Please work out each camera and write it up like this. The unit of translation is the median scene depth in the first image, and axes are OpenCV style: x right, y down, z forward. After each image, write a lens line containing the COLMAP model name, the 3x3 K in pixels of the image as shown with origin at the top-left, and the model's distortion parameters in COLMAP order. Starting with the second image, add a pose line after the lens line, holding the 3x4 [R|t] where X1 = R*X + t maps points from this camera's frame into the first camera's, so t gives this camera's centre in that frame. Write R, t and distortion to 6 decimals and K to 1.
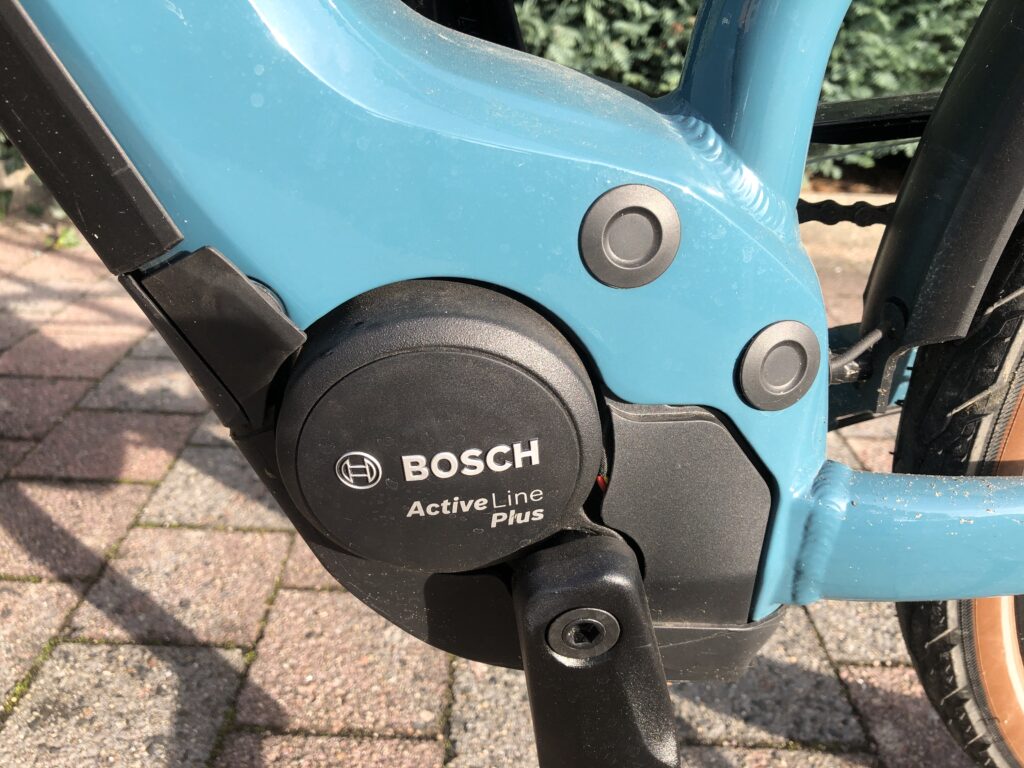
lens RADIAL K [[816.7, 0, 512.0], [0, 816.7, 384.0], [0, 0, 1]] dist [0.016771, -0.008721]
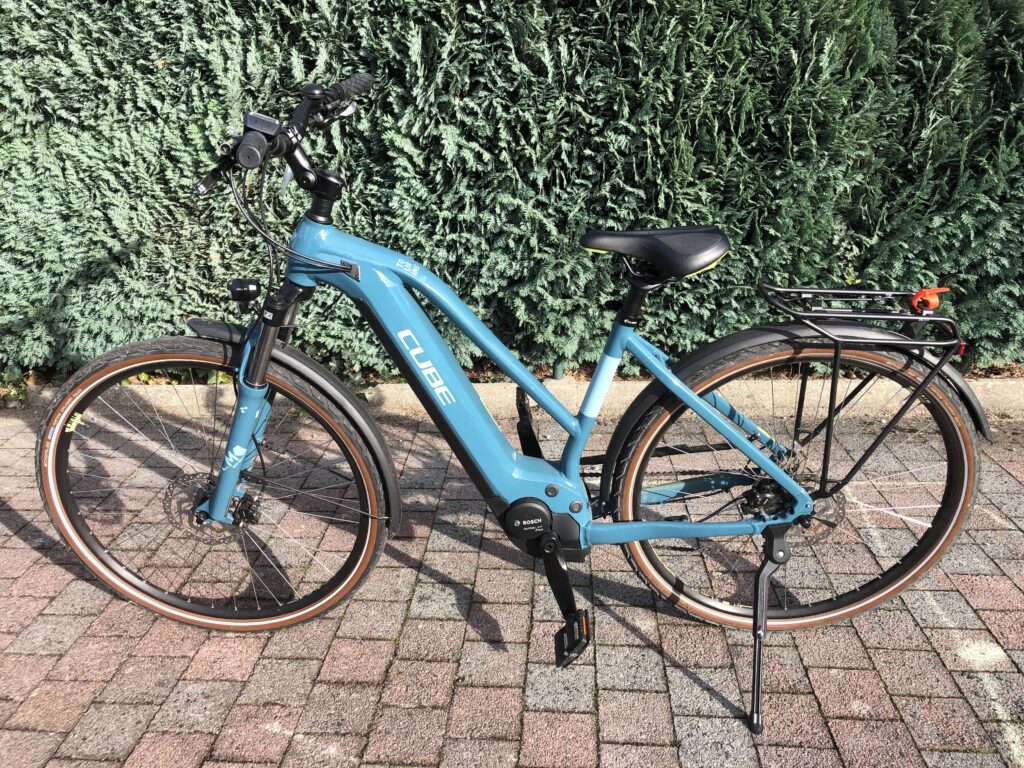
lens RADIAL K [[816.7, 0, 512.0], [0, 816.7, 384.0], [0, 0, 1]] dist [0.016771, -0.008721]
pose [[0.994221, -0.040311, -0.099499, 0.210579], [0.030390, 0.994595, -0.099279, -0.158394], [0.102964, 0.095681, 0.990073, -2.450005]]
